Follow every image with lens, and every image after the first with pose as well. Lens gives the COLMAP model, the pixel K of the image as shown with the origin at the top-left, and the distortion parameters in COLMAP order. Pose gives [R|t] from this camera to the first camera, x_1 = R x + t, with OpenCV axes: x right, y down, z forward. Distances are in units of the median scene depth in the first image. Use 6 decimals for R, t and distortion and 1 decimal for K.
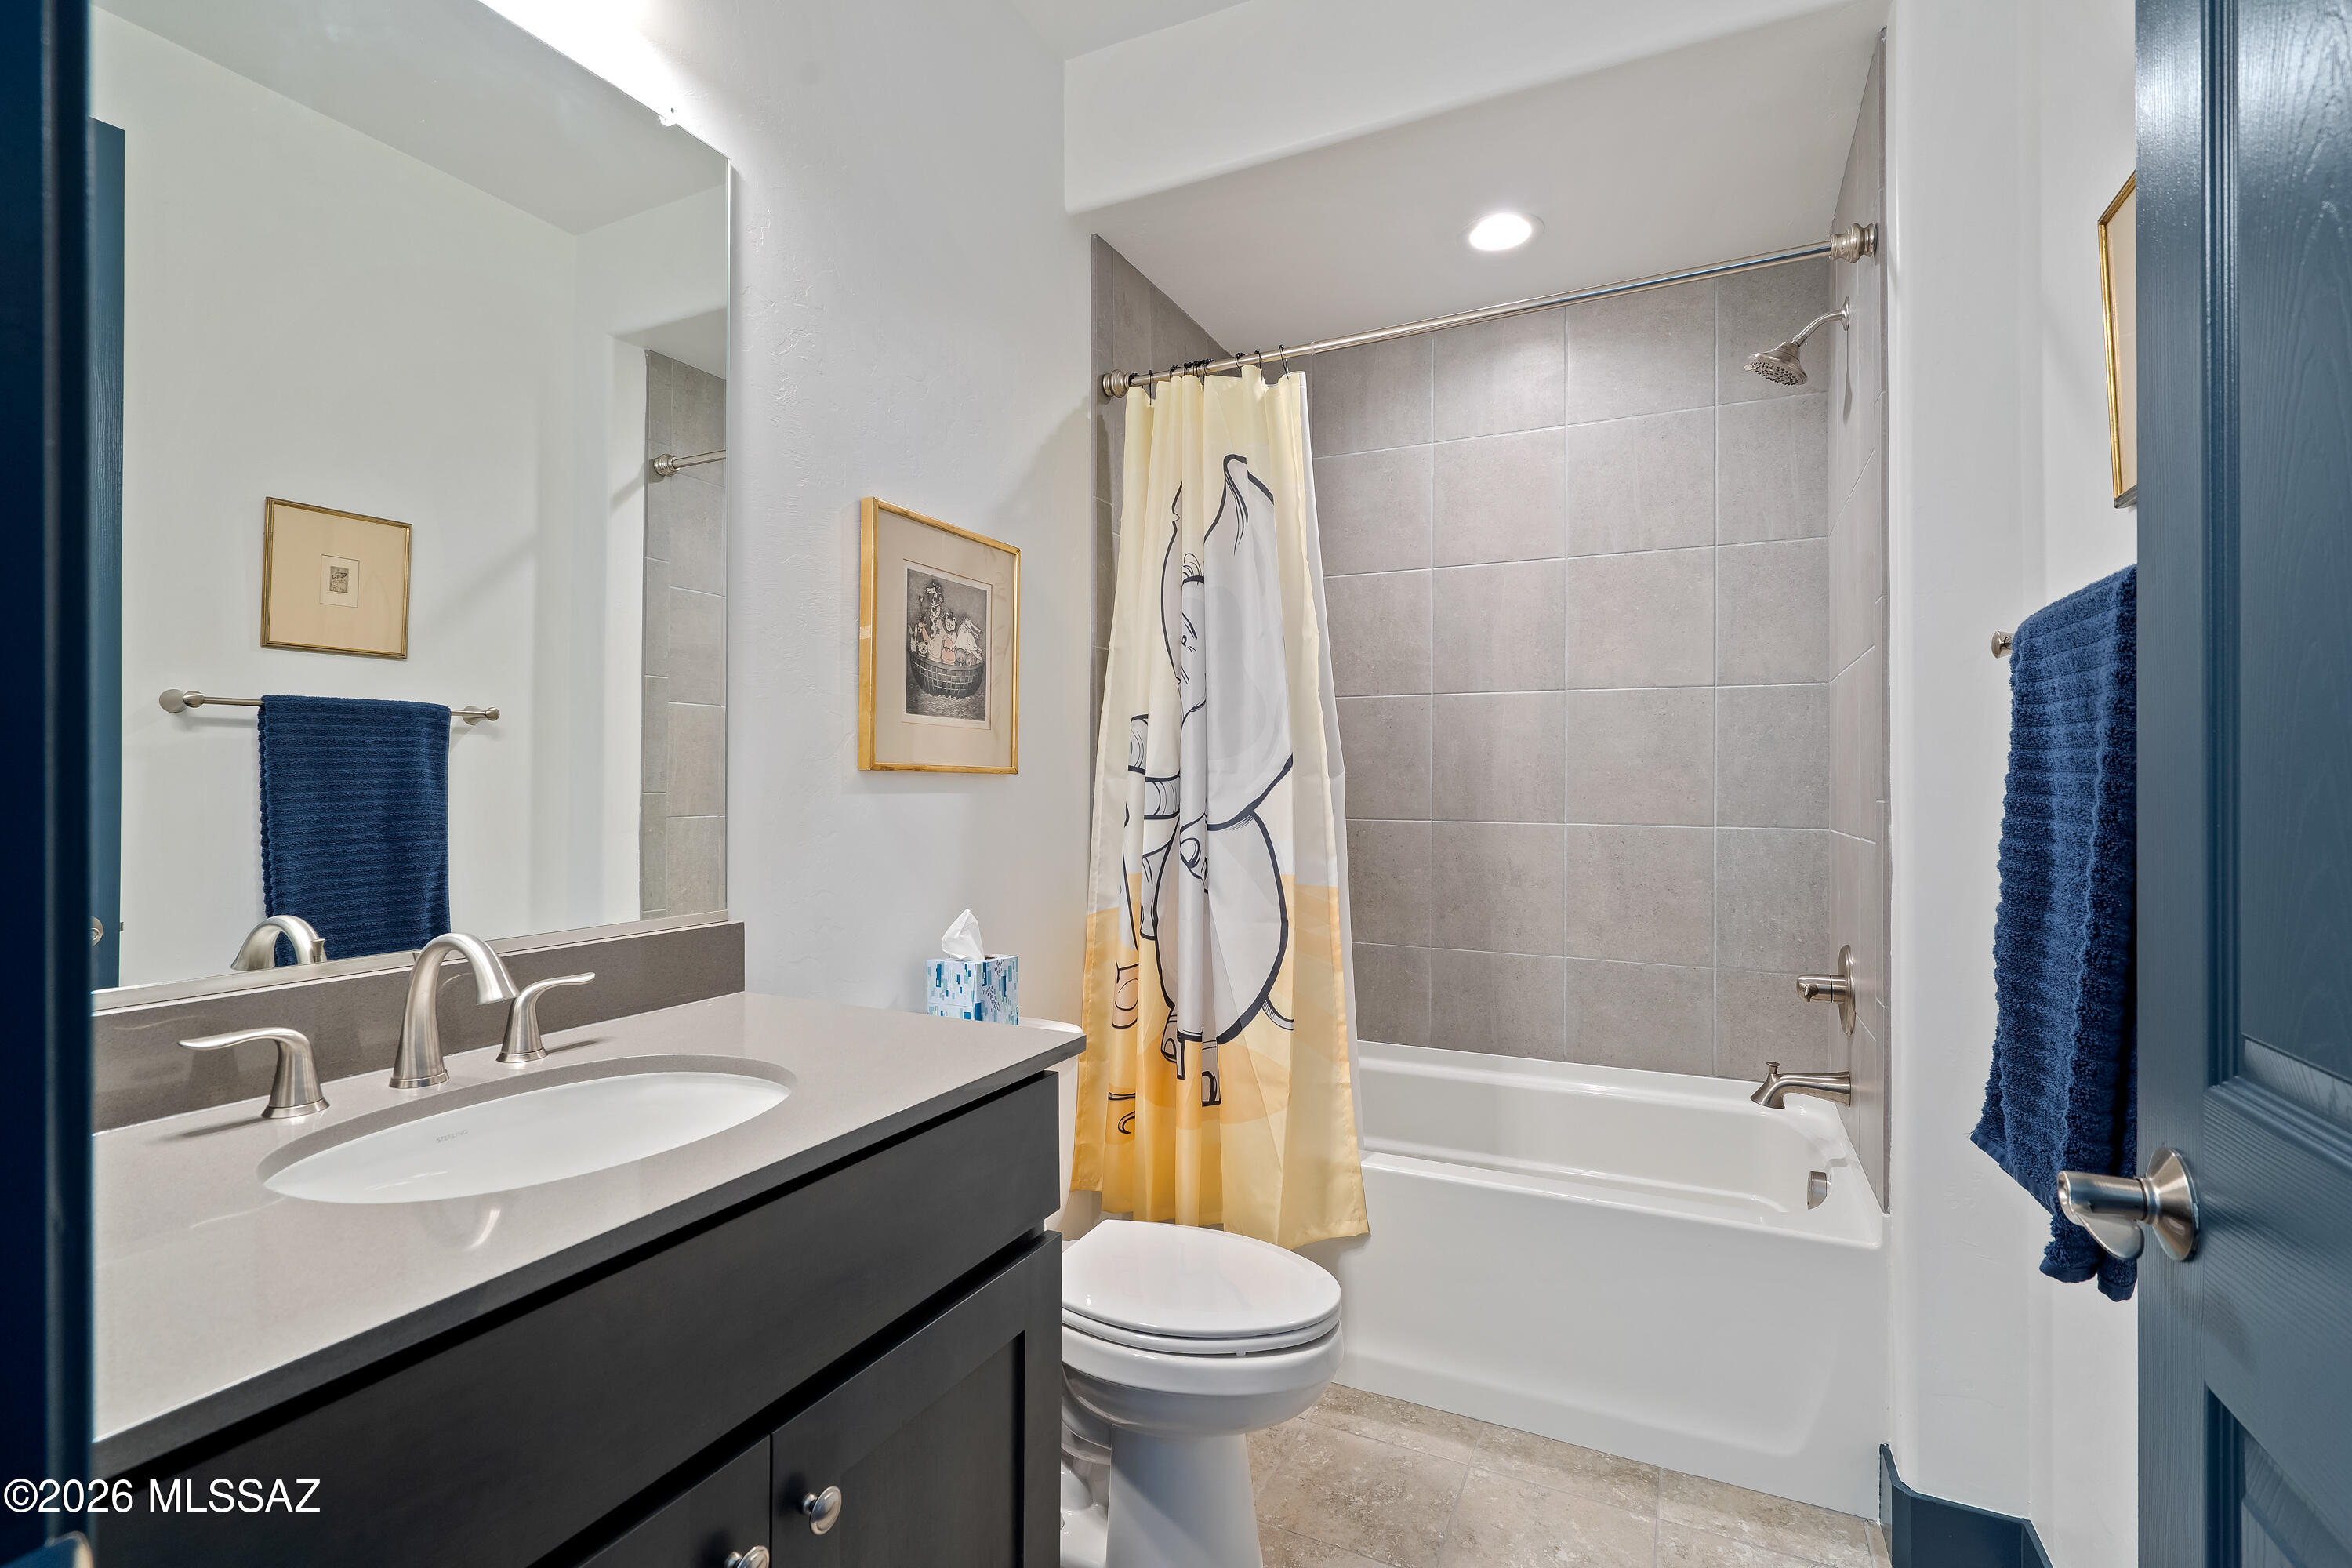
lens RADIAL K [[1087.6, 0, 1170.3], [0, 1087.6, 794.8], [0, 0, 1]] dist [-0.000978, 0.000279]
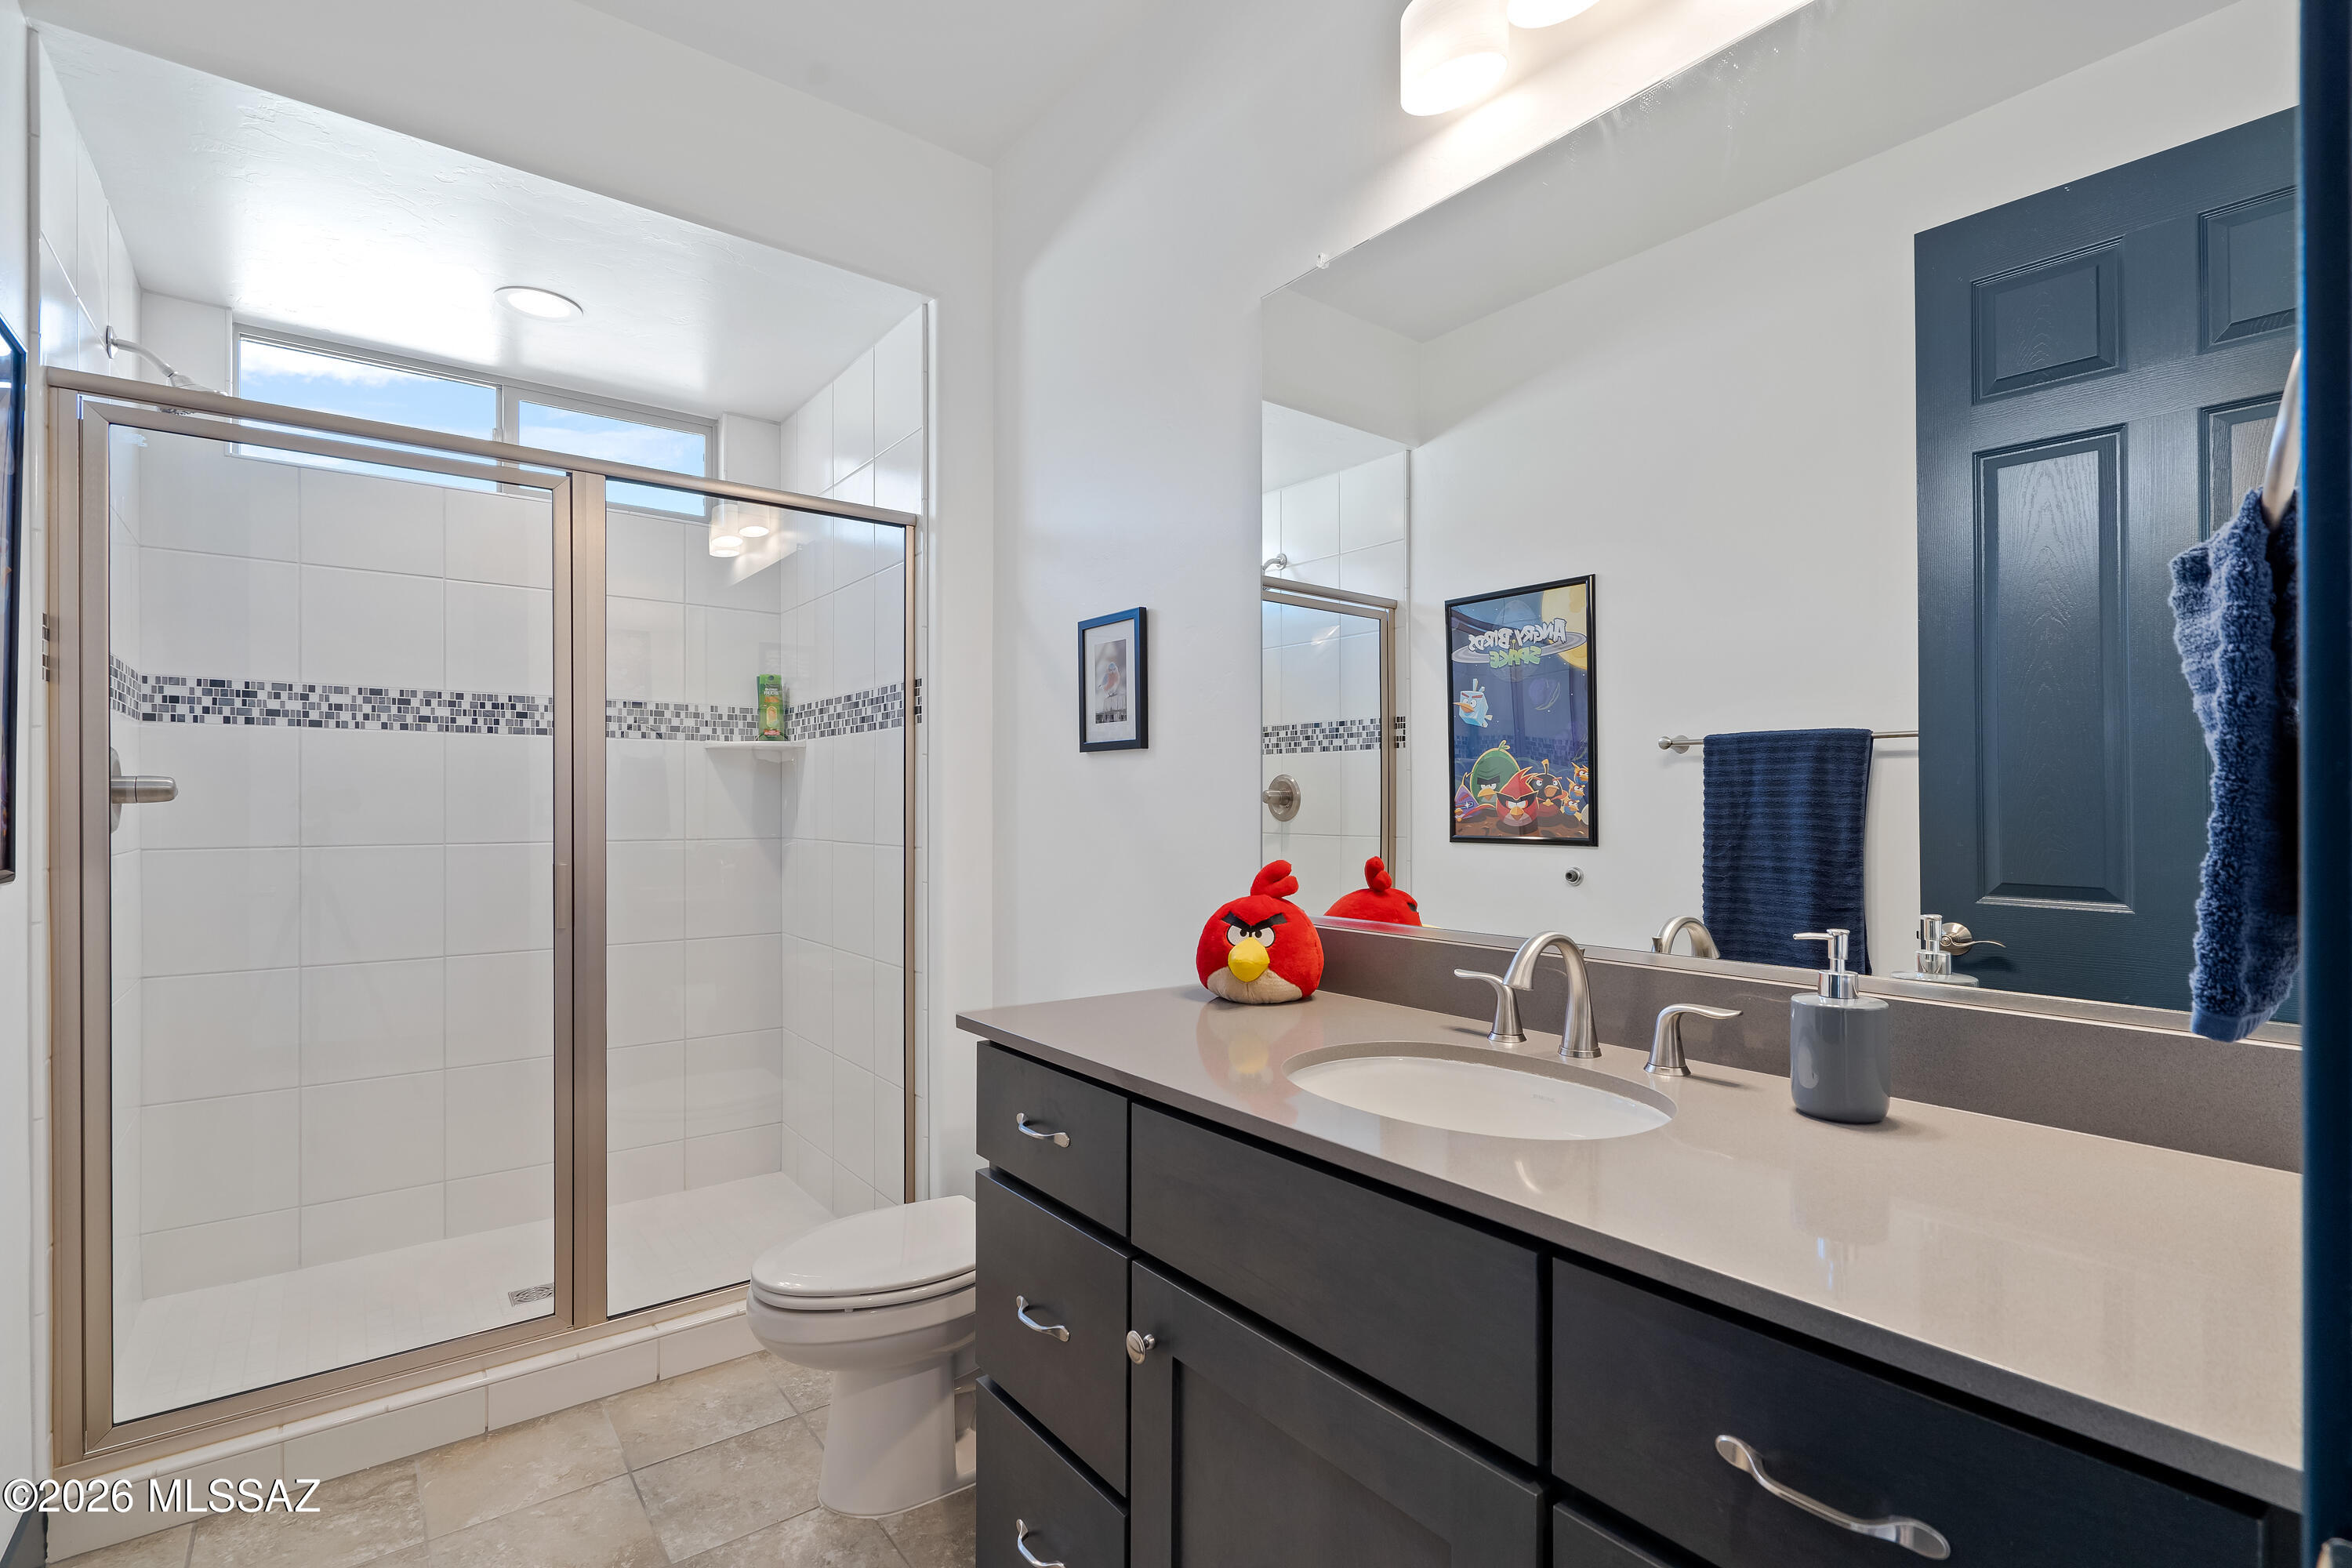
lens RADIAL K [[1087.6, 0, 1170.3], [0, 1087.6, 794.8], [0, 0, 1]] dist [-0.000978, 0.000279]
pose [[-0.437418, 0.001695, -0.899257, 0.545552], [-0.008999, 0.999940, 0.006262, -0.027192], [0.899213, 0.010831, -0.437377, 0.998439]]
